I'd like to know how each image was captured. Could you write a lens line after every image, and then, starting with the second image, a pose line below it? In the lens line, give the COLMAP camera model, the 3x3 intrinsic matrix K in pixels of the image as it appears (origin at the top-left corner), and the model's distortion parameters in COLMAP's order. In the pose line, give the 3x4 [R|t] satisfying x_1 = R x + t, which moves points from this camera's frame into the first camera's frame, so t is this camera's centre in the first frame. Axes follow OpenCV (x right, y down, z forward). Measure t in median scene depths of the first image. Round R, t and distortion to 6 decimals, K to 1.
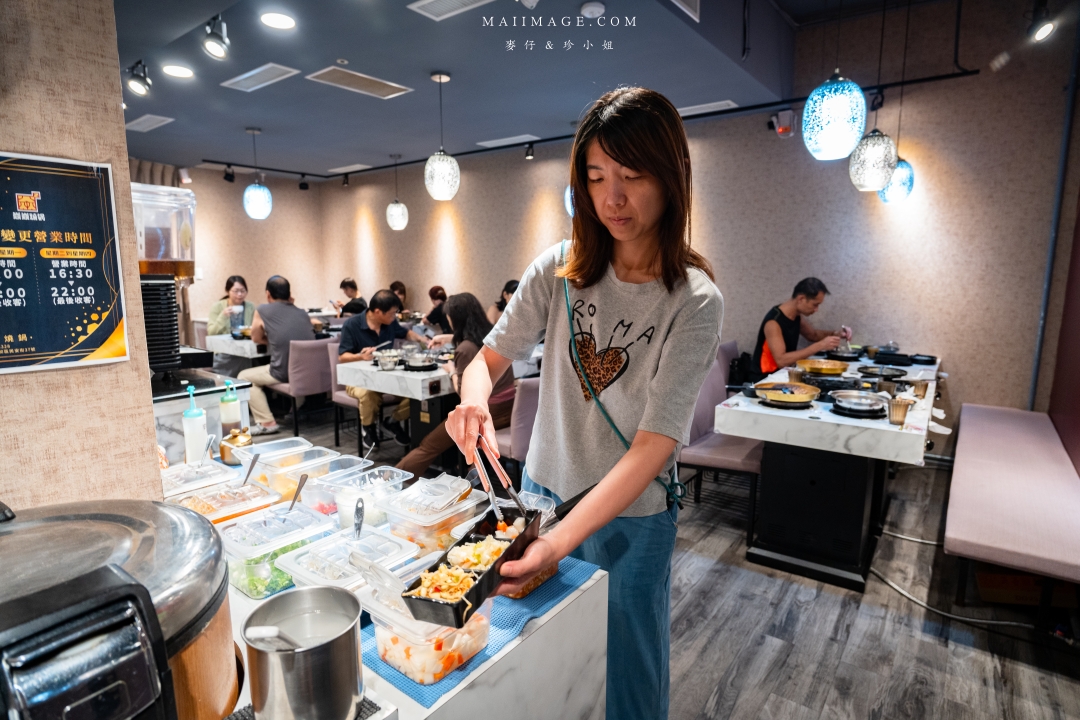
lens RADIAL K [[589.6, 0, 536.2], [0, 589.6, 361.3], [0, 0, 1]] dist [-0.035415, 0.003913]
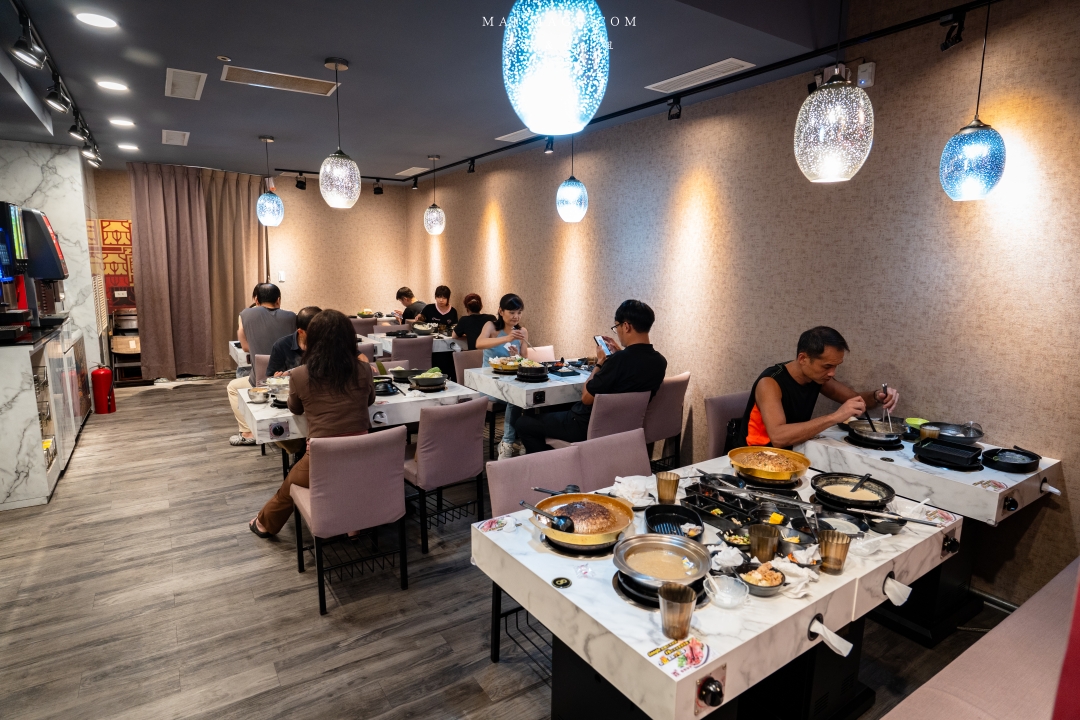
lens RADIAL K [[589.6, 0, 540.3], [0, 589.6, 360.1], [0, 0, 1]] dist [-0.035415, 0.003913]
pose [[0.940060, 0.067381, -0.334287, 0.363711], [-0.065868, 0.997702, 0.015873, -0.075334], [0.334588, 0.007098, 0.942338, 0.252723]]
